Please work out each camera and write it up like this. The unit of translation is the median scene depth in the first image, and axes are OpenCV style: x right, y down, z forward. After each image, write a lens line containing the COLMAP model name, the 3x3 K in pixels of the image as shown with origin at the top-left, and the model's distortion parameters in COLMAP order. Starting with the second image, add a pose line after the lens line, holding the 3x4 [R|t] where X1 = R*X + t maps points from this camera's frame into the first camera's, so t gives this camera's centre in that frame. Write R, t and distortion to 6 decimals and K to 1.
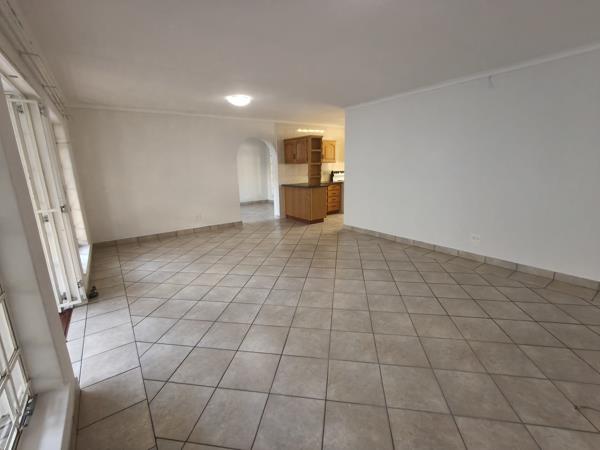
lens RADIAL K [[272.8, 0, 297.9], [0, 272.8, 223.8], [0, 0, 1]] dist [0.008289, 0.001002]
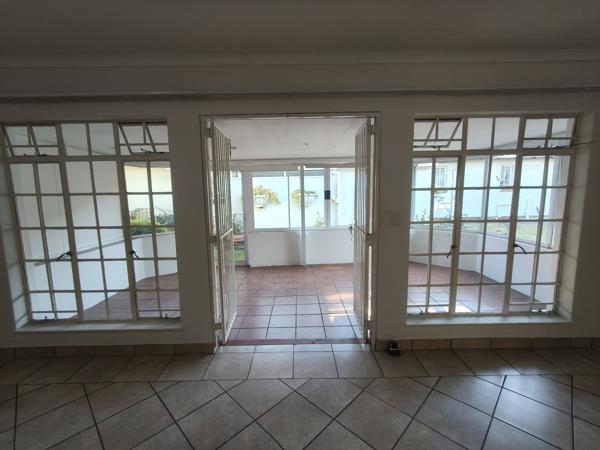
lens RADIAL K [[272.8, 0, 297.9], [0, 272.8, 223.8], [0, 0, 1]] dist [0.008289, 0.001002]
pose [[-0.581417, 0.136732, -0.802034, 0.005434], [-0.145567, 0.952389, 0.267891, -0.133282], [0.800478, 0.272506, -0.533831, 0.570584]]
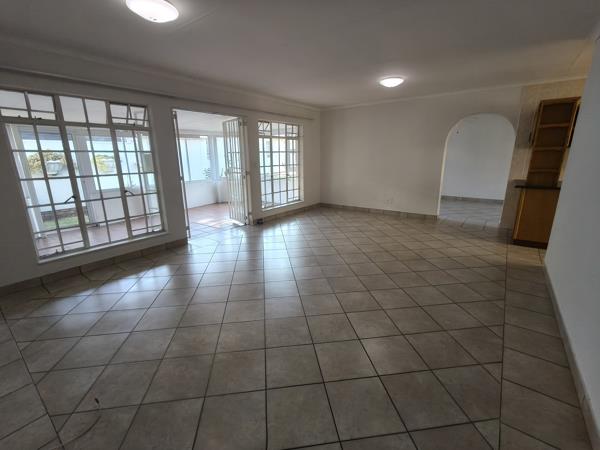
lens RADIAL K [[272.8, 0, 297.9], [0, 272.8, 223.8], [0, 0, 1]] dist [0.008289, 0.001002]
pose [[0.286290, 0.255296, -0.923505, 0.522526], [-0.200541, 0.958467, 0.202792, -0.080433], [0.936921, 0.127143, 0.325597, 0.337436]]
